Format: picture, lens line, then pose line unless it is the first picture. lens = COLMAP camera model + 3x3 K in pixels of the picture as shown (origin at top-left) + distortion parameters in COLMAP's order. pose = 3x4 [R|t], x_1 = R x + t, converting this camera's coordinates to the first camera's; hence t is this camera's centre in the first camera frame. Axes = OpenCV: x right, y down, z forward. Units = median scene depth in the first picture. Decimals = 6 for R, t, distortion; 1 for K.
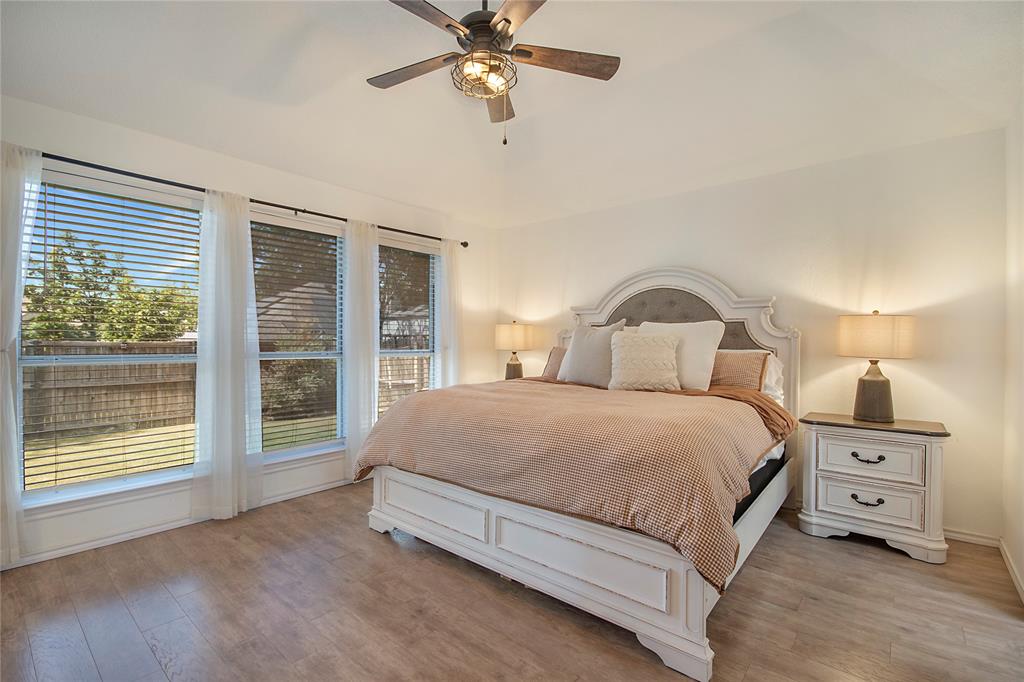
lens RADIAL K [[453.5, 0, 501.6], [0, 453.5, 345.5], [0, 0, 1]] dist [0.000972, -0.008303]
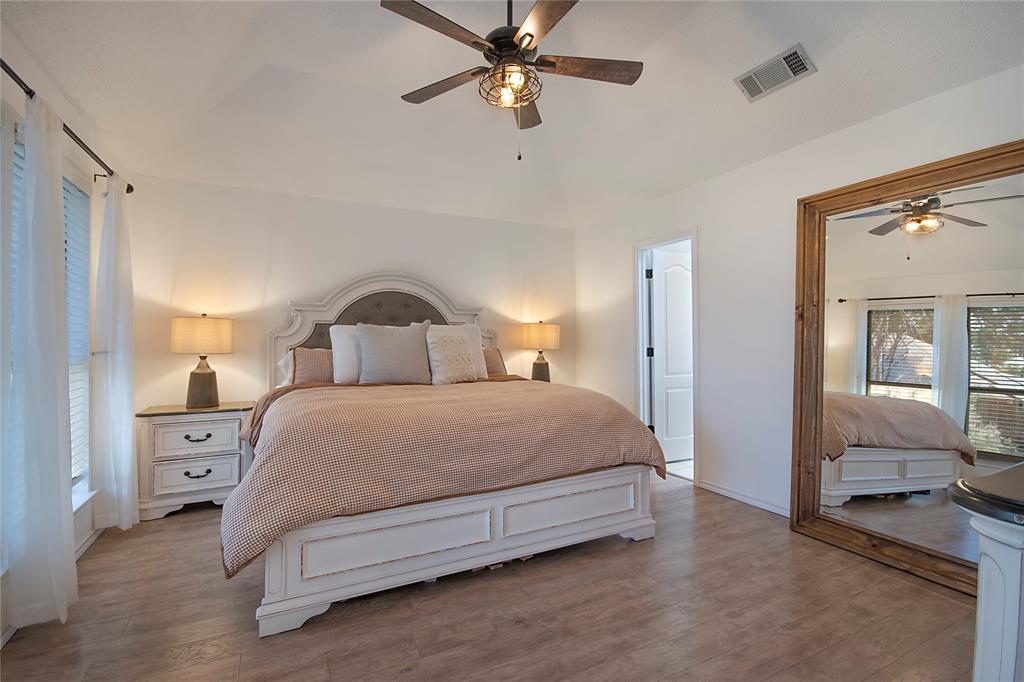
lens RADIAL K [[453.5, 0, 501.6], [0, 453.5, 345.5], [0, 0, 1]] dist [0.000972, -0.008303]
pose [[0.405395, -0.015741, 0.914006, -0.922893], [0.012042, 0.999857, 0.011879, -0.011416], [-0.914062, 0.006190, 0.405526, 0.551015]]
